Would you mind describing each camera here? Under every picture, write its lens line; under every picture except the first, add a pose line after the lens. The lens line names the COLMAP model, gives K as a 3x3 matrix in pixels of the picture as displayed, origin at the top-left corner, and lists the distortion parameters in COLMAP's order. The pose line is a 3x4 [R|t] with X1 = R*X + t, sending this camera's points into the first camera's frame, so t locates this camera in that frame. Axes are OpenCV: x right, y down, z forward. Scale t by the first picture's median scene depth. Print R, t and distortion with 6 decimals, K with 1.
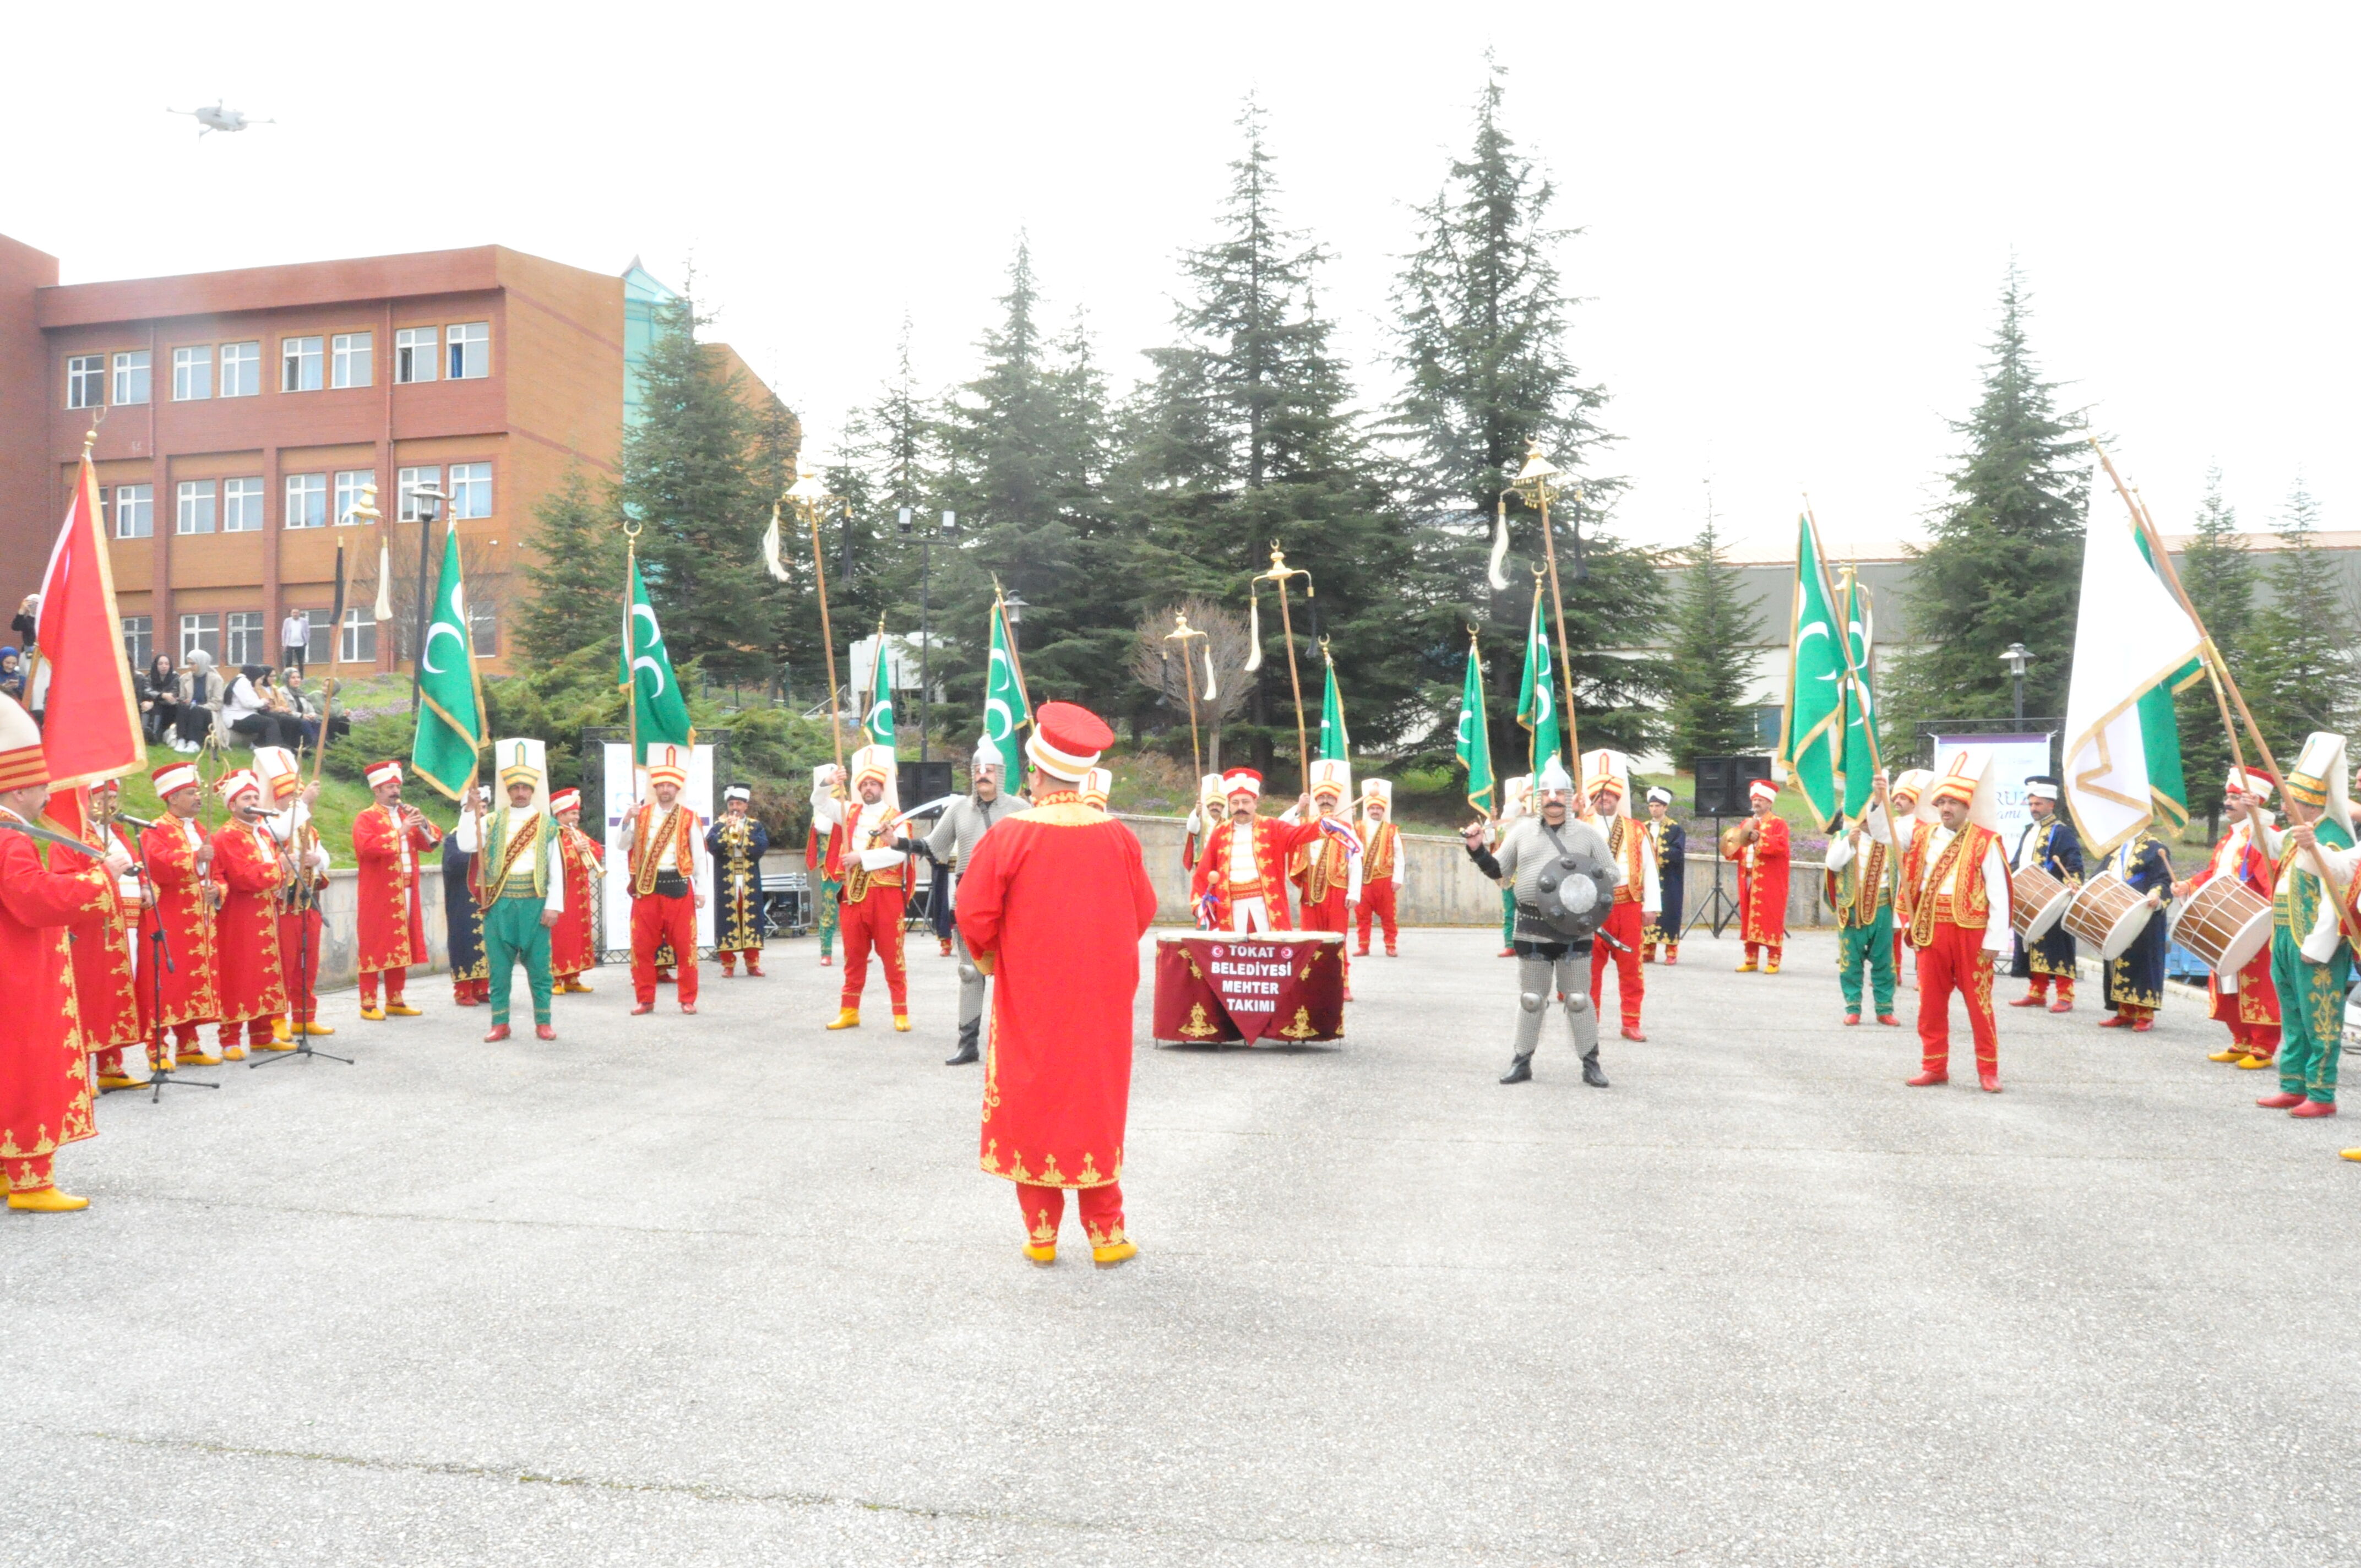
lens RADIAL K [[1852.3, 0, 1172.7], [0, 1852.3, 810.2], [0, 0, 1]] dist [-0.107674, 0.044582]
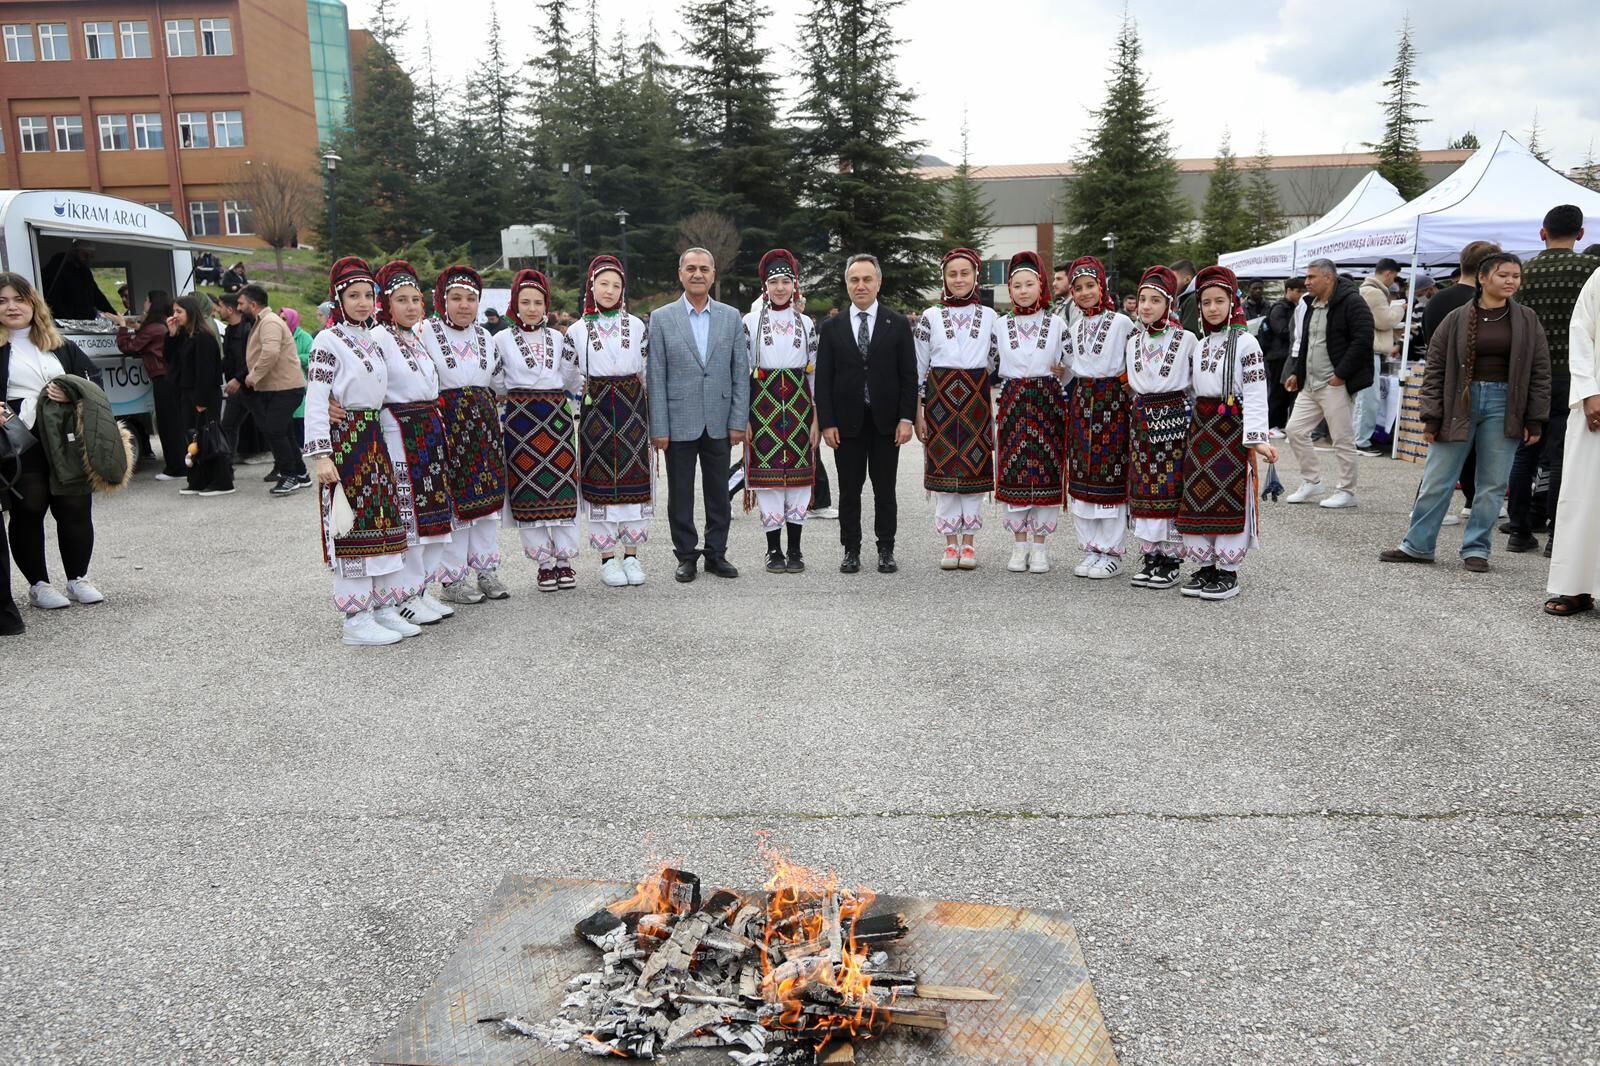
lens RADIAL K [[1157.7, 0, 801.0], [0, 1157.7, 520.4], [0, 0, 1]] dist [0.011513, 0.004363]
pose [[0.988781, -0.039312, 0.144110, -0.067825], [0.015029, 0.986034, 0.165864, 0.006027], [-0.148617, -0.161838, 0.975562, -0.221069]]
